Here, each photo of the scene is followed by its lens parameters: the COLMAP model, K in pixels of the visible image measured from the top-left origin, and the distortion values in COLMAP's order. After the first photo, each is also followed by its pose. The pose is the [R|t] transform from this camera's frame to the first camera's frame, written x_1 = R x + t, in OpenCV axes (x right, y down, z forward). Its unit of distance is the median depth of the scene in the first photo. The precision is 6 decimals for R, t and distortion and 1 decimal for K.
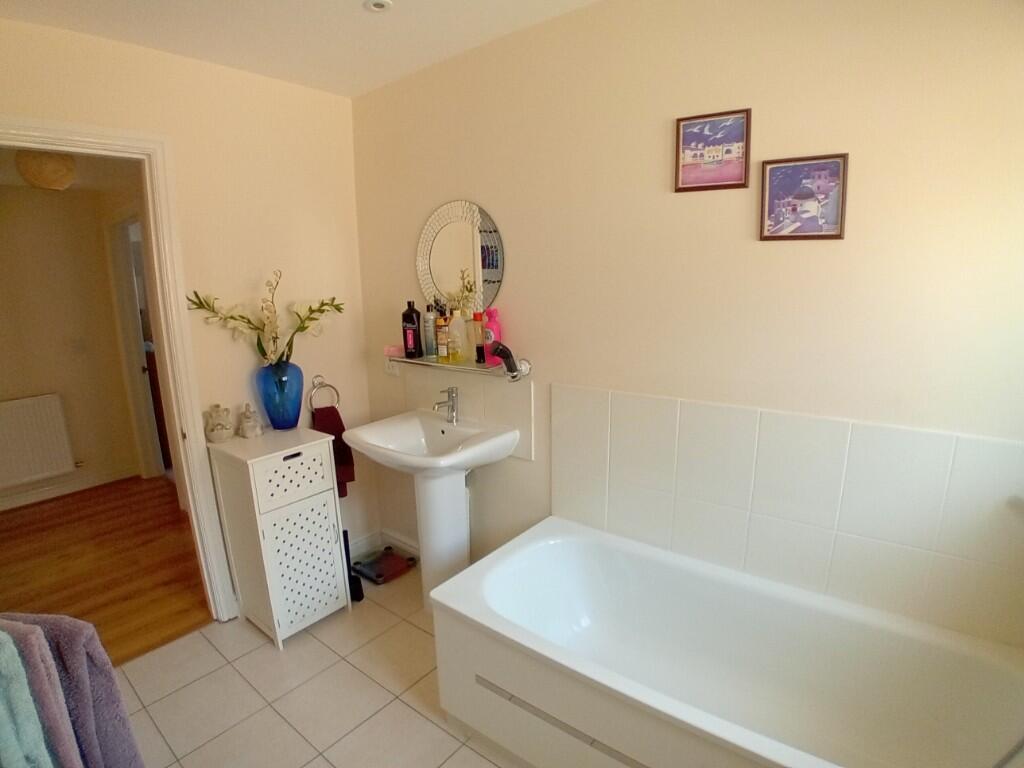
lens RADIAL K [[518.8, 0, 501.8], [0, 518.8, 393.9], [0, 0, 1]] dist [-0.138891, 0.031026]
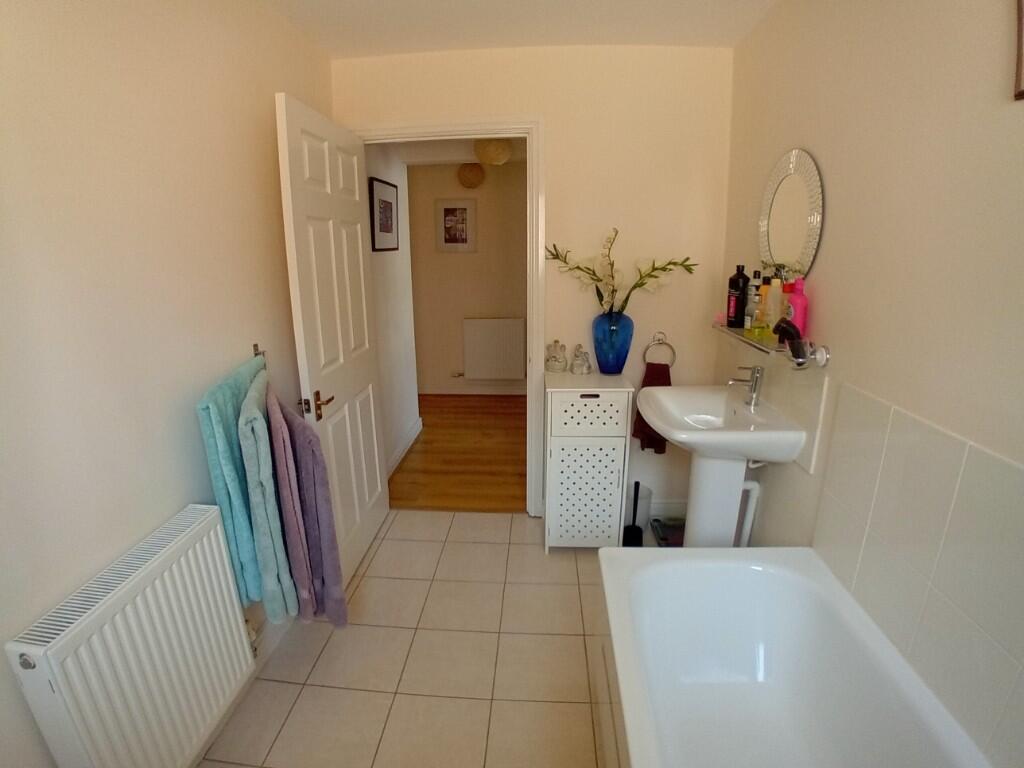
lens RADIAL K [[518.8, 0, 501.8], [0, 518.8, 393.9], [0, 0, 1]] dist [-0.138891, 0.031026]
pose [[0.562483, 0.231543, -0.793726, 0.359176], [-0.174955, 0.971581, 0.159442, -0.027470], [0.808087, 0.049183, 0.587007, 0.160770]]
